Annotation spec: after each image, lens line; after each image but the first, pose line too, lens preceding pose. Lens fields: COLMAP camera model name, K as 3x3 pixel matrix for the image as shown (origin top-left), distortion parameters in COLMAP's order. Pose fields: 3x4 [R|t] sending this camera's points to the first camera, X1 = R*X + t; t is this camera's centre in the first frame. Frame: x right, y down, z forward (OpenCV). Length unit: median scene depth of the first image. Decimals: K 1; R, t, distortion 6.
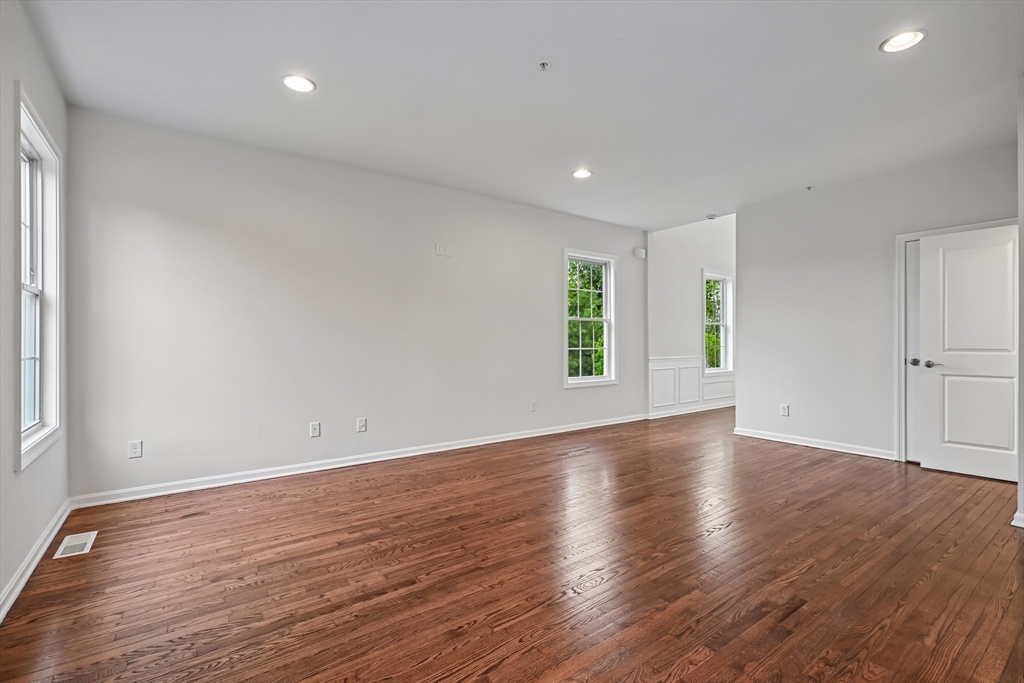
lens RADIAL K [[464.5, 0, 508.6], [0, 464.5, 341.2], [0, 0, 1]] dist [-0.001675, 0.000901]
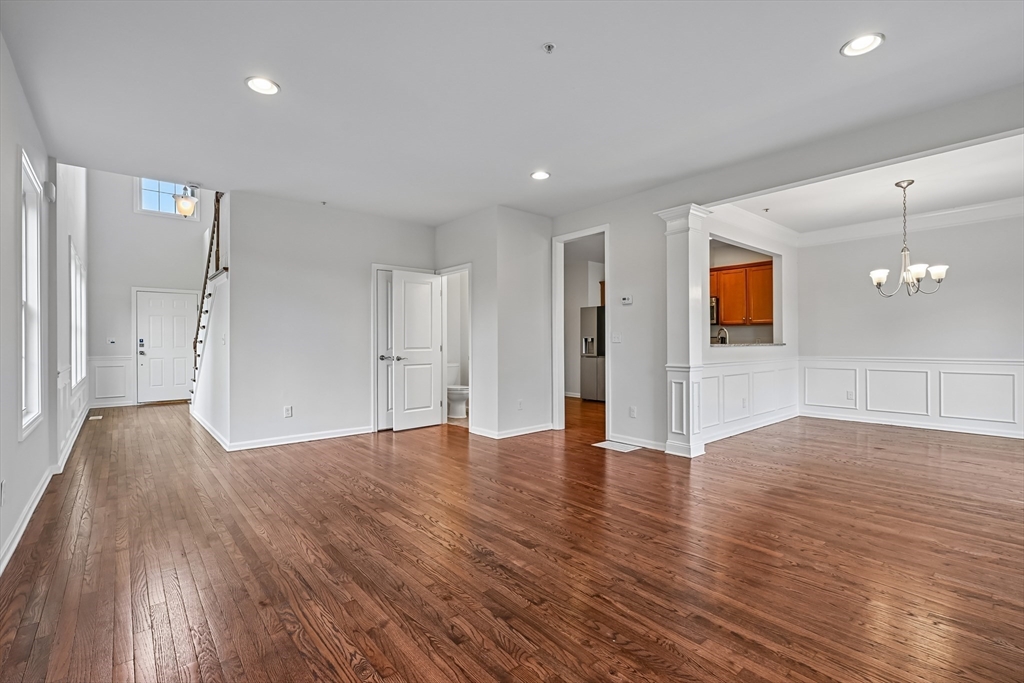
lens RADIAL K [[464.5, 0, 507.9], [0, 464.5, 342.6], [0, 0, 1]] dist [-0.001675, 0.000901]
pose [[-0.083819, 0.001903, 0.996479, -0.764256], [0.001060, 0.999998, -0.001821, 0.003696], [-0.996480, 0.000904, -0.083821, 1.044968]]
